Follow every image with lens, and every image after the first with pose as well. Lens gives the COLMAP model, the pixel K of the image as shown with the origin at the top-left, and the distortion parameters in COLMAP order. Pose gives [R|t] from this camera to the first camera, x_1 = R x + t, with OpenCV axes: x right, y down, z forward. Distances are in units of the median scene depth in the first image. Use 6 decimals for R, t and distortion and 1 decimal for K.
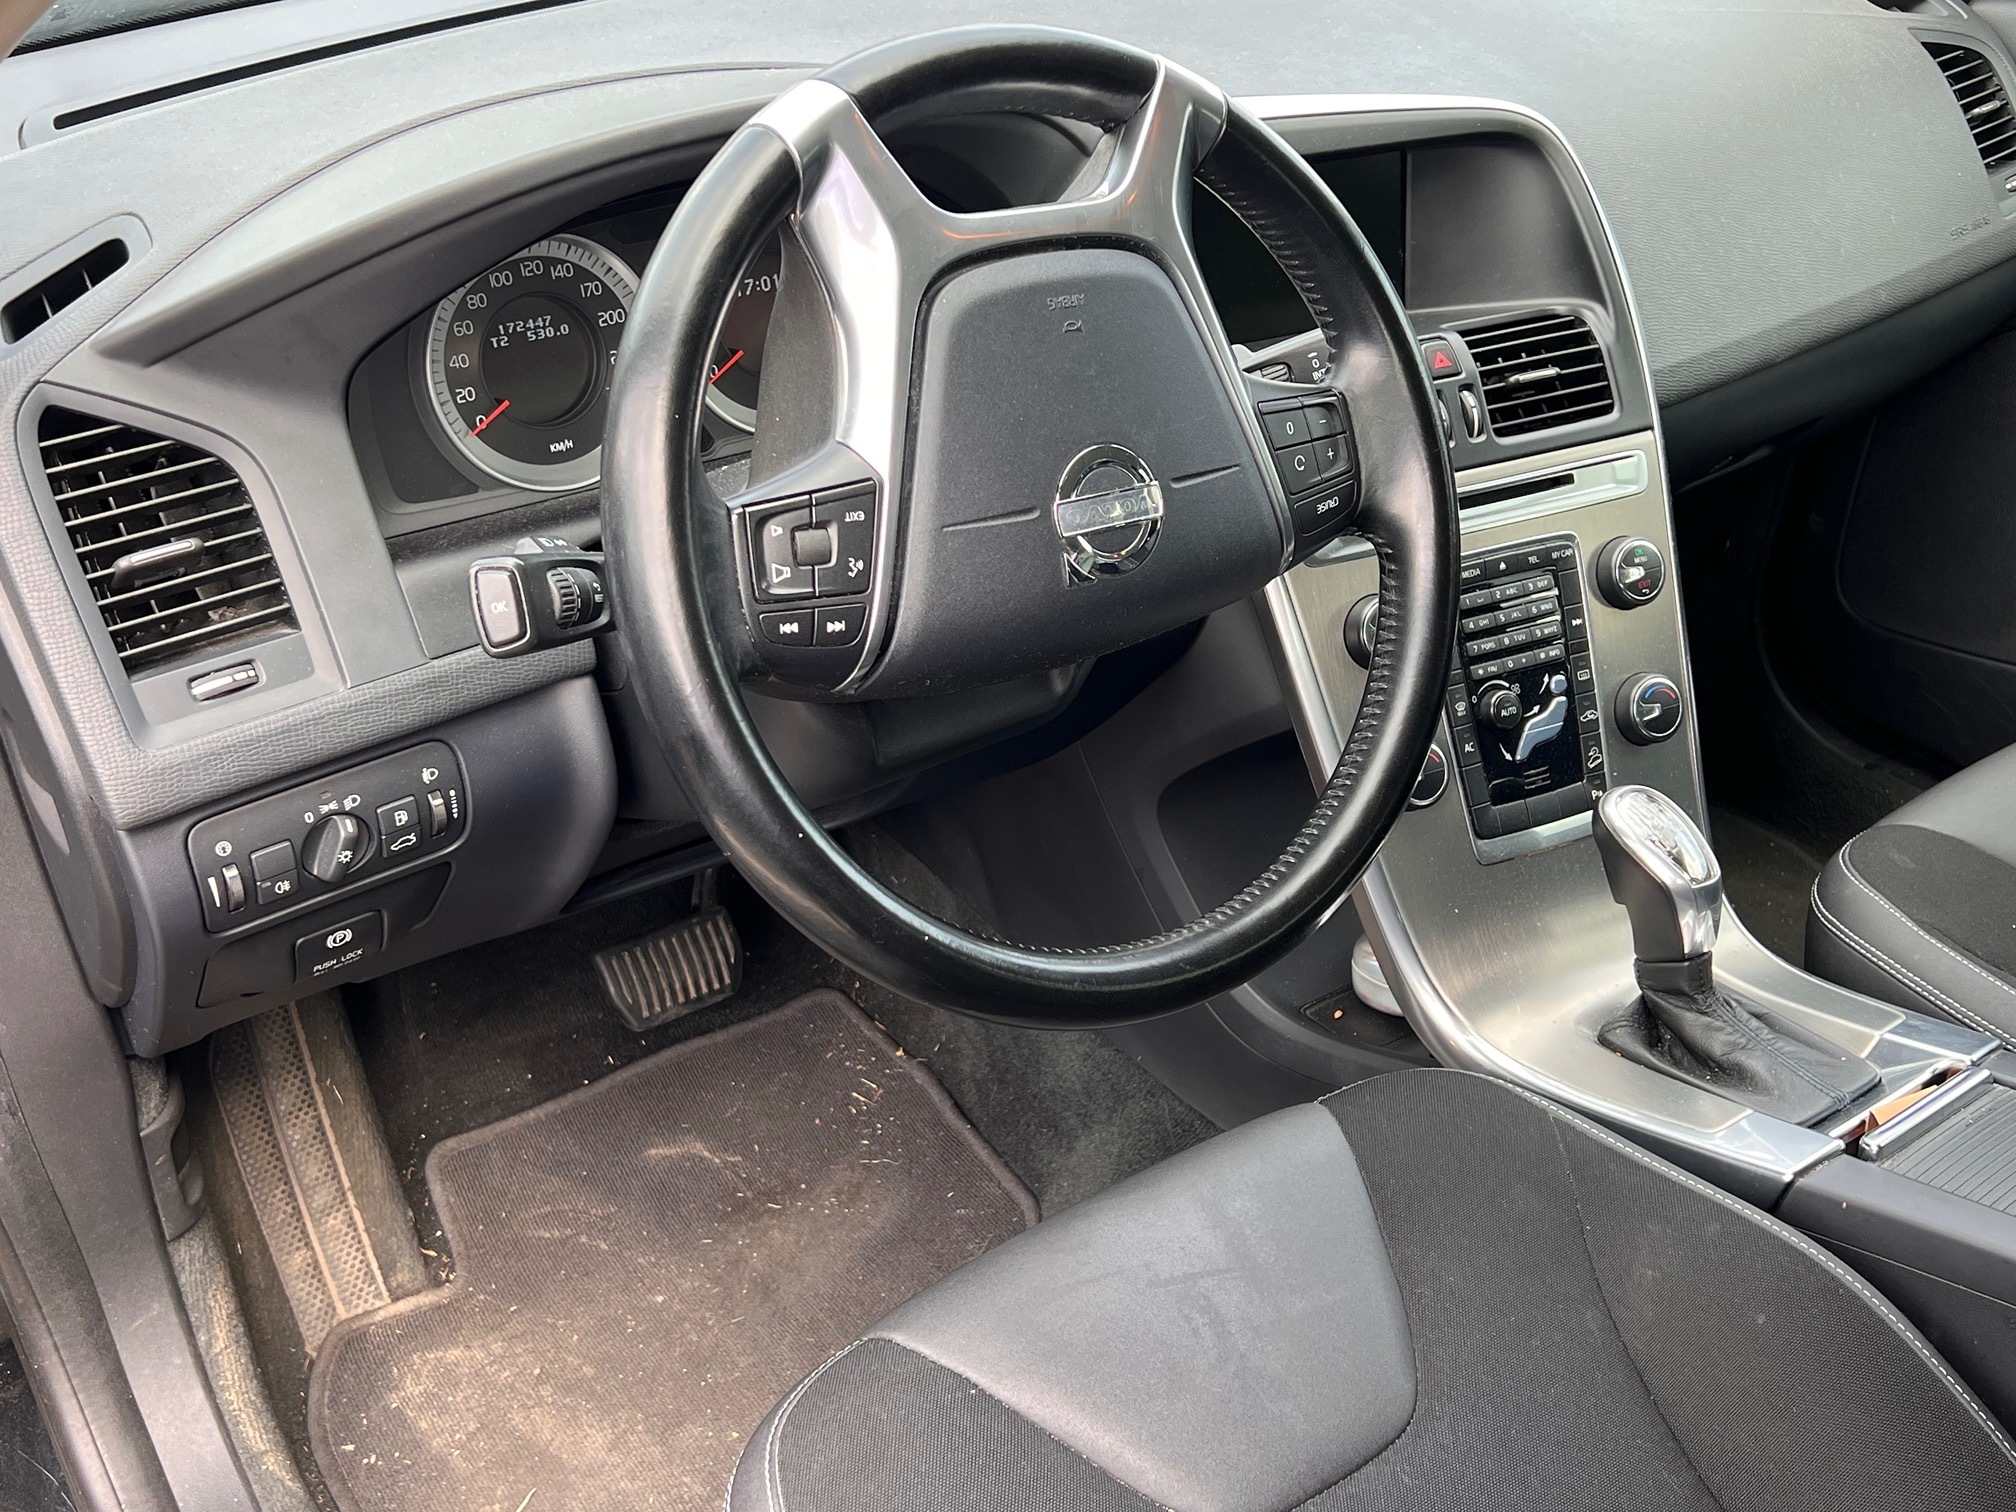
lens RADIAL K [[2100.2, 0, 1008.5], [0, 2100.2, 759.2], [0, 0, 1]] dist [0.060257, 0.000000]
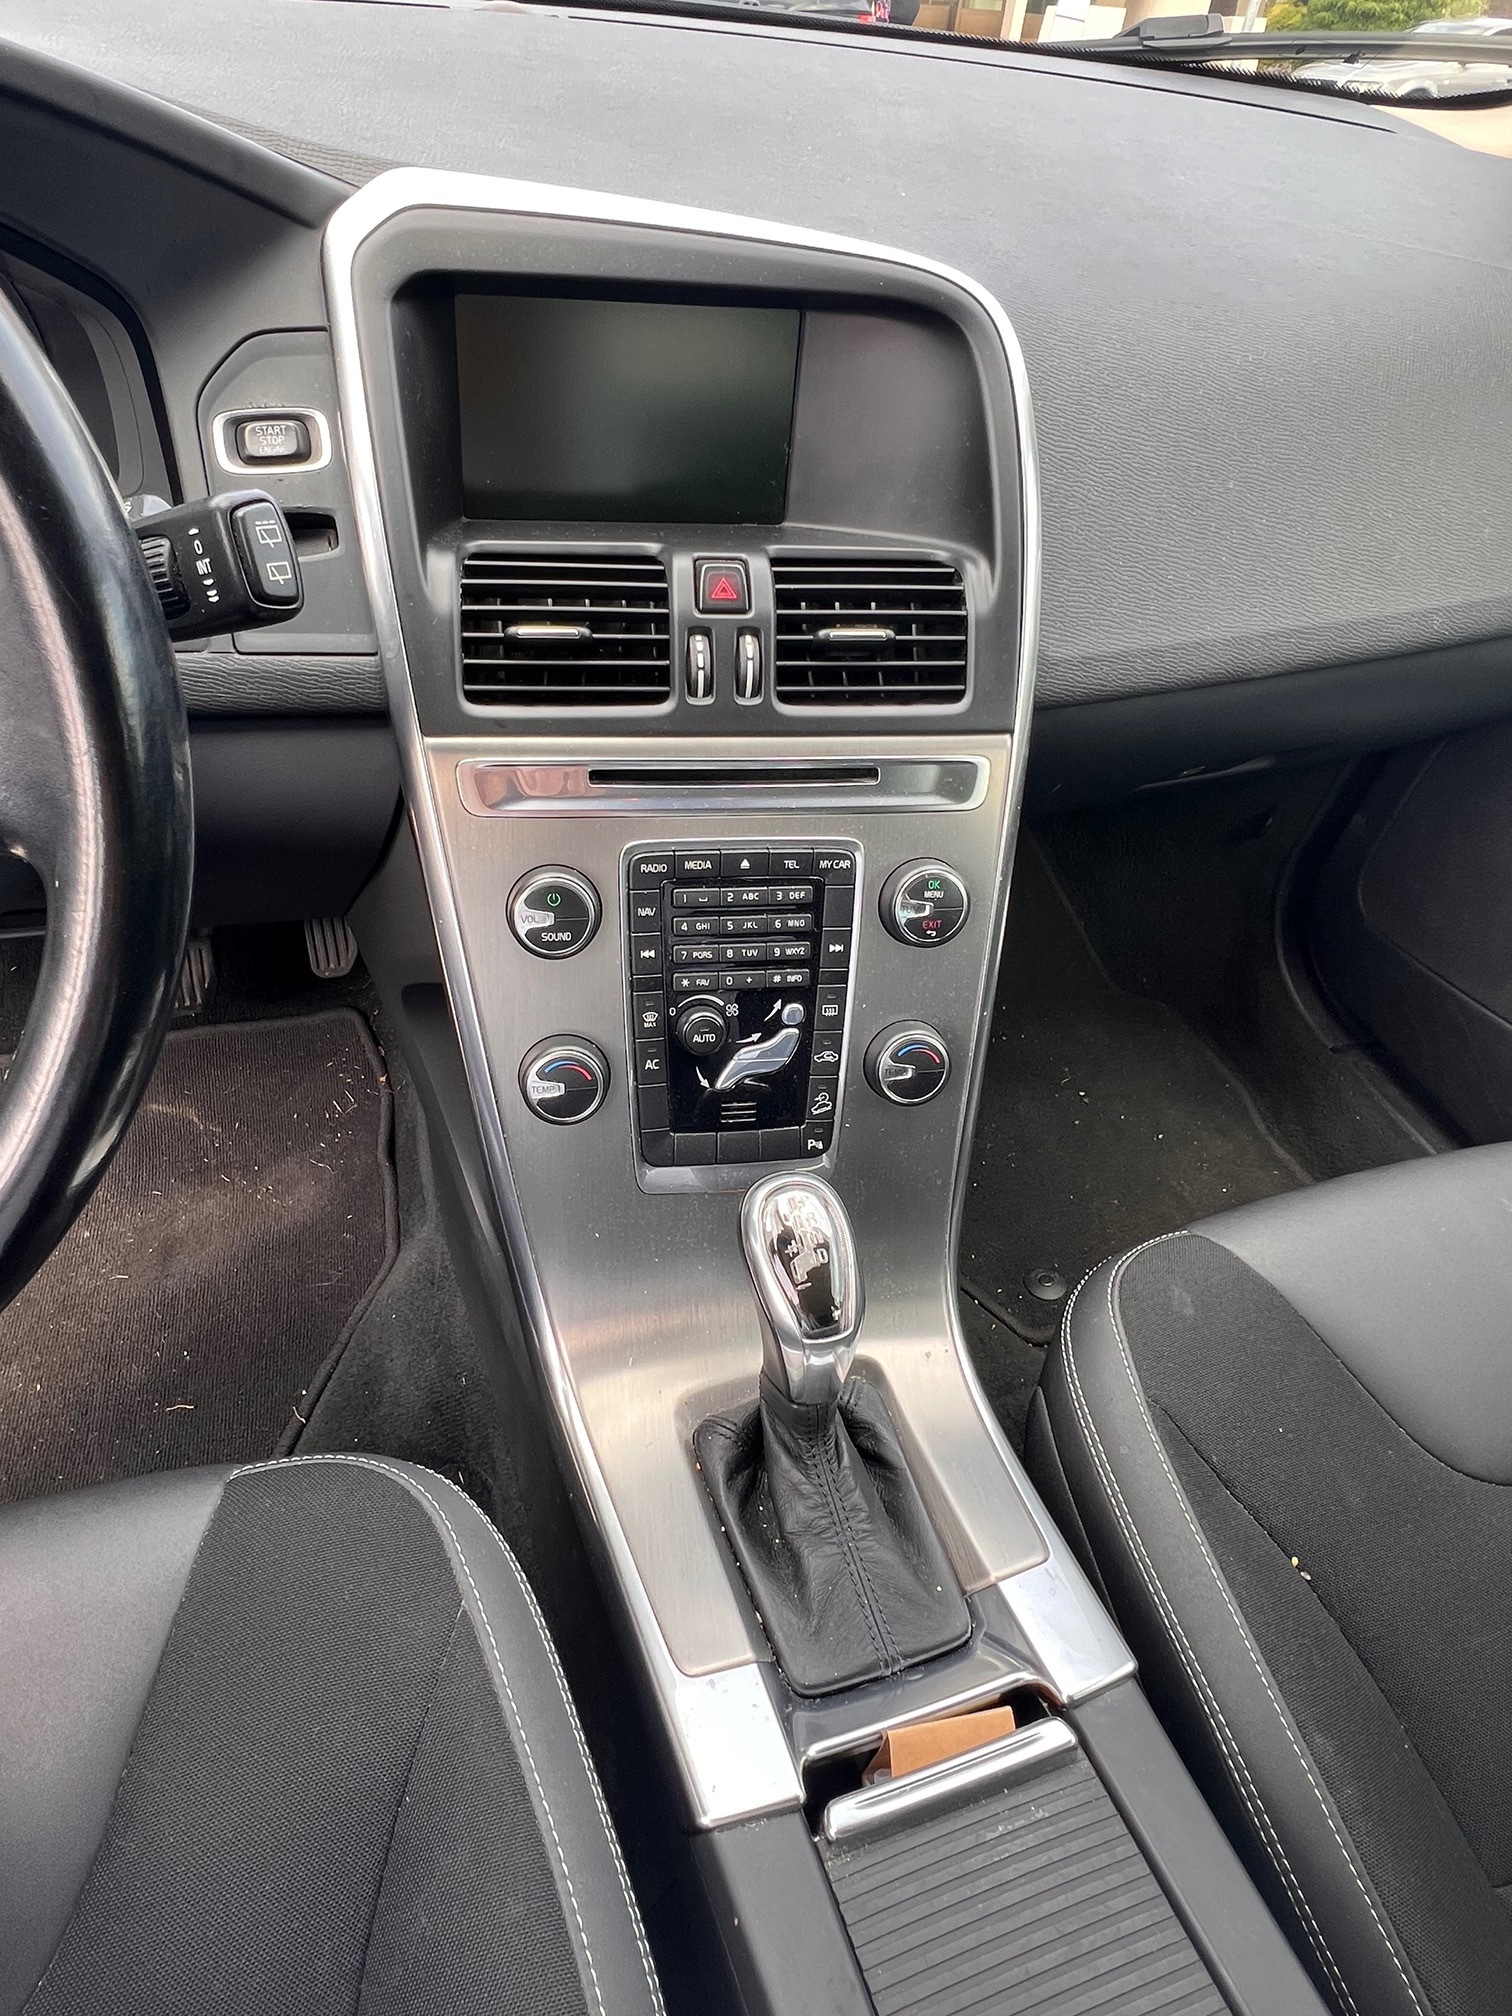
lens RADIAL K [[1112.4, 0, 729.9], [0, 1112.4, 937.4], [0, 0, 1]] dist [0.008477, -0.000491]
pose [[0.944502, 0.265784, -0.193068, 0.314683], [-0.227499, 0.953179, 0.199235, -0.146563], [0.236982, -0.144255, 0.960745, 0.579104]]
